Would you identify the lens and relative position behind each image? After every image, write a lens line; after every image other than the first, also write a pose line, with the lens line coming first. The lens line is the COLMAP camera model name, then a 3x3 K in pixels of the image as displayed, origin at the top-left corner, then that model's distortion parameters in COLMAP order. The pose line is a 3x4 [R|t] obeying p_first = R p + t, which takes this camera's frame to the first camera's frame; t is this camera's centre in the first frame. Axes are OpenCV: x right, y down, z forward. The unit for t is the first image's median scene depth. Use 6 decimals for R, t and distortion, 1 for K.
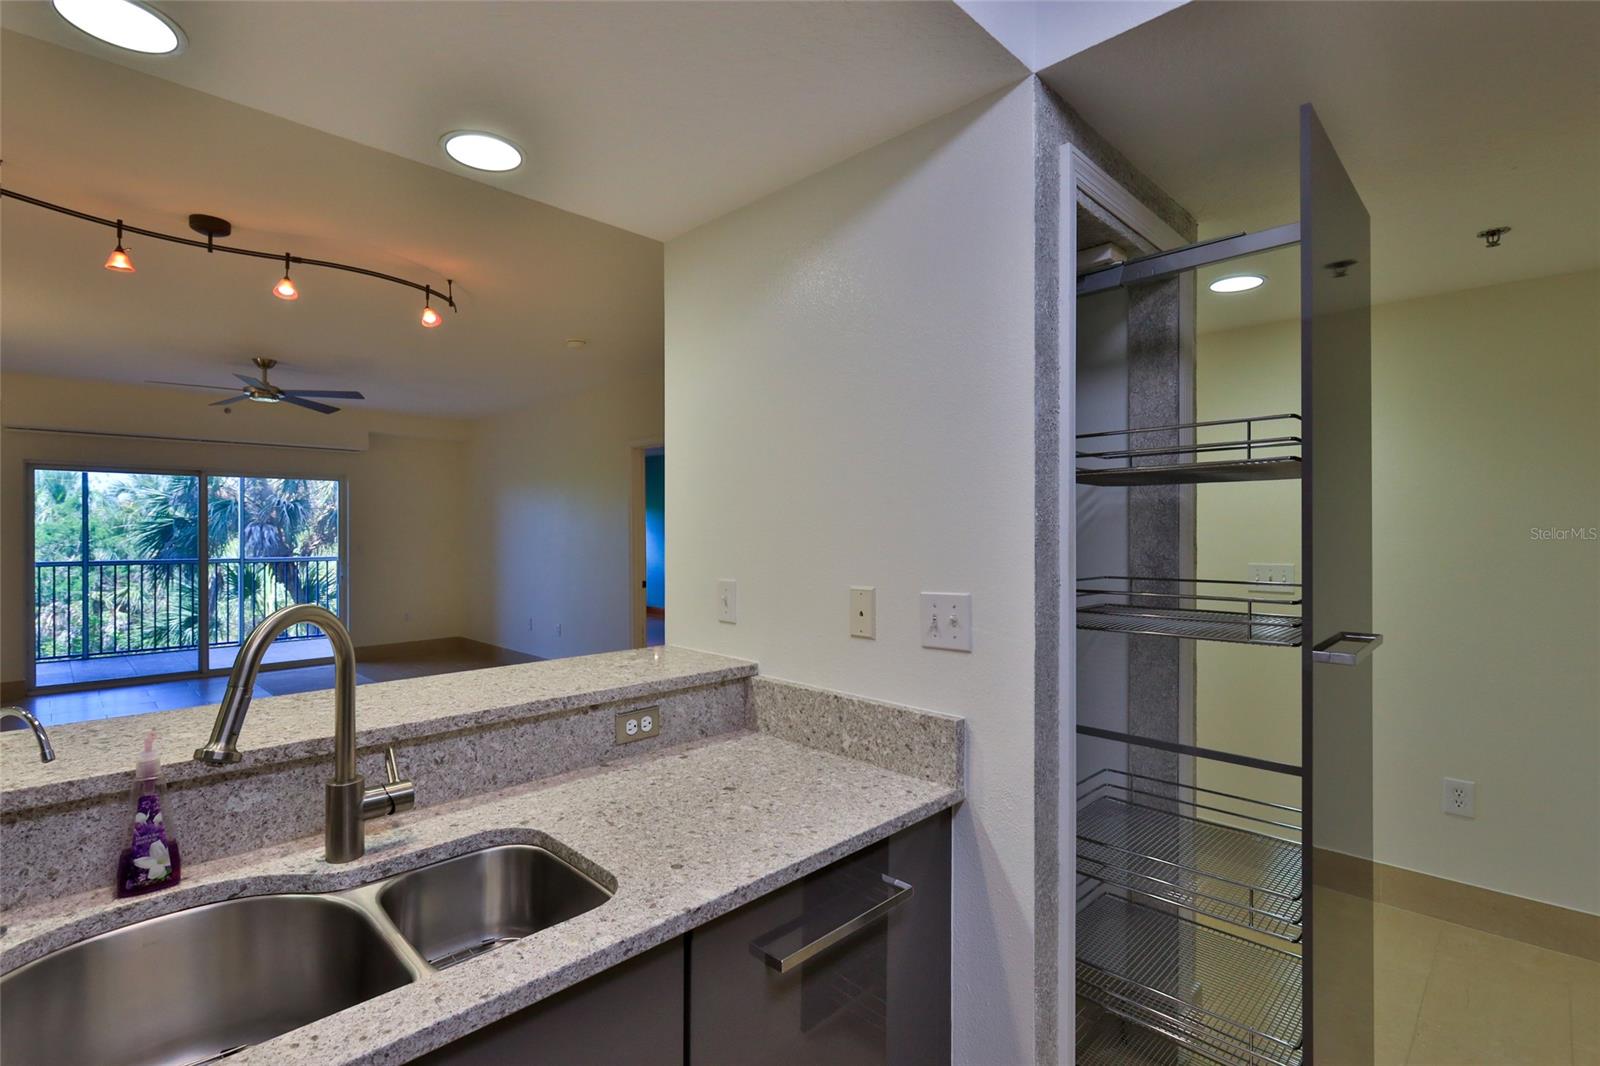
lens RADIAL K [[746.1, 0, 793.9], [0, 746.1, 532.7], [0, 0, 1]] dist [-0.006257, 0.003502]
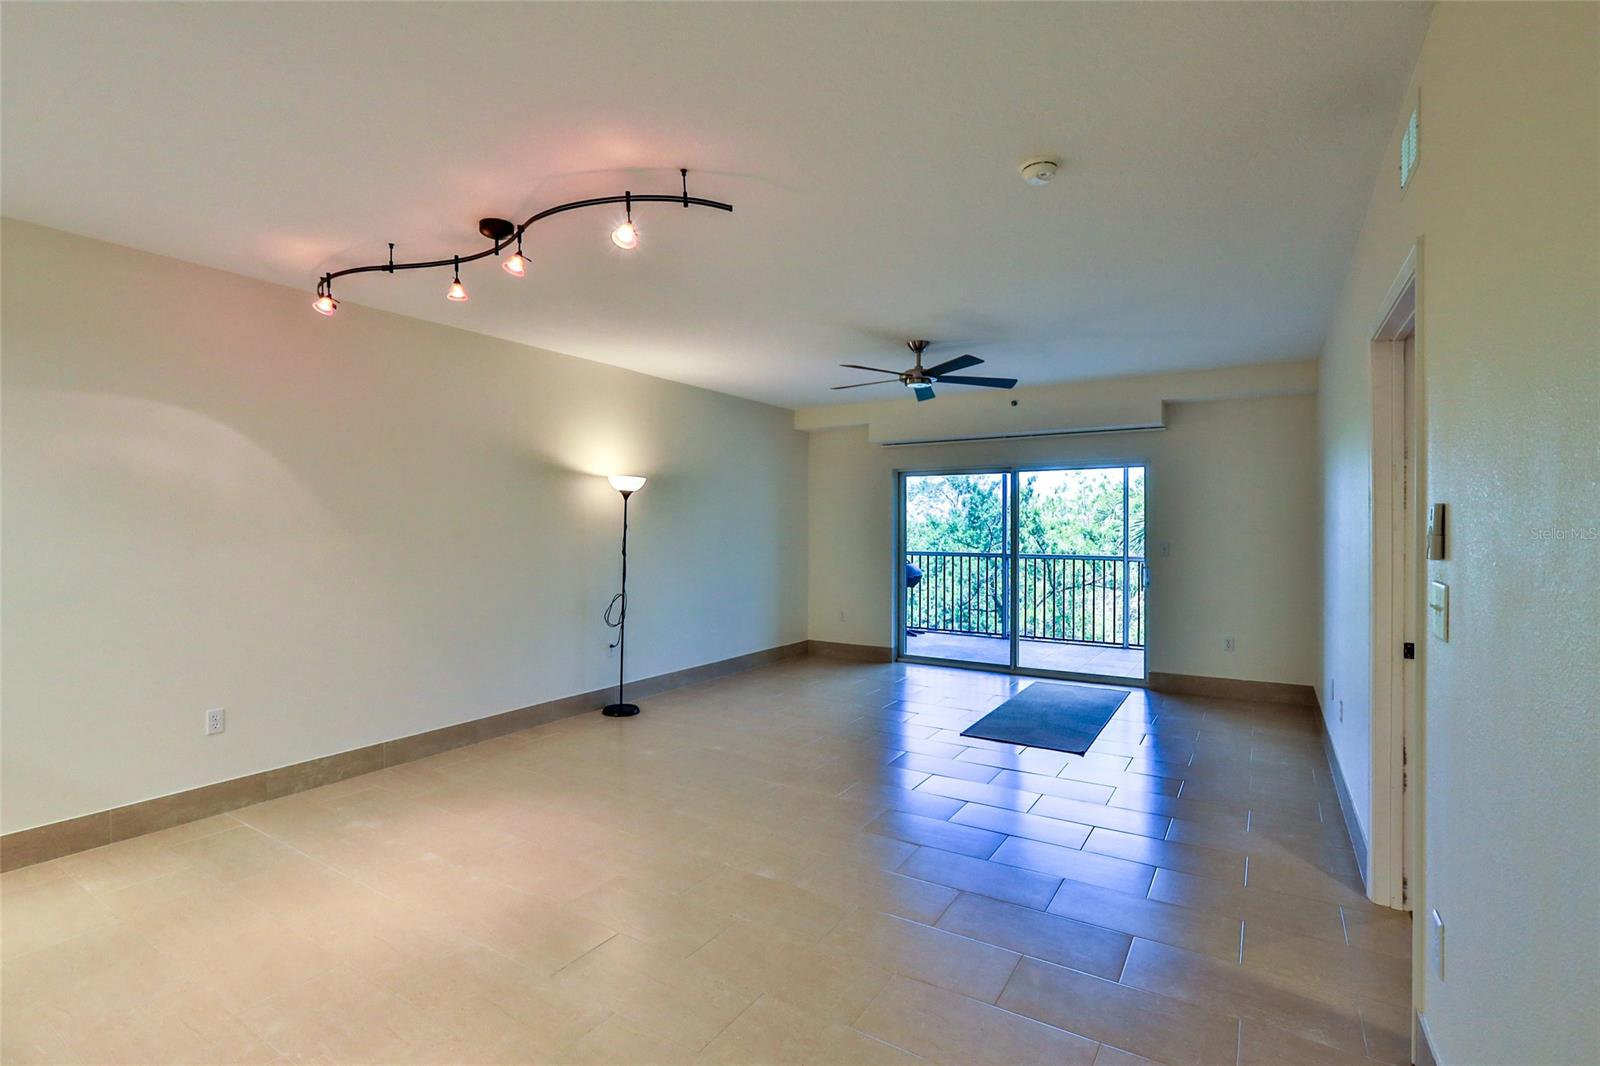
lens RADIAL K [[746.1, 0, 796.5], [0, 746.1, 531.9], [0, 0, 1]] dist [-0.006257, 0.003502]
pose [[0.215635, 0.007530, -0.976445, 0.141893], [0.000079, 0.999970, 0.007729, -0.004221], [0.976474, -0.001744, 0.215628, 0.566941]]
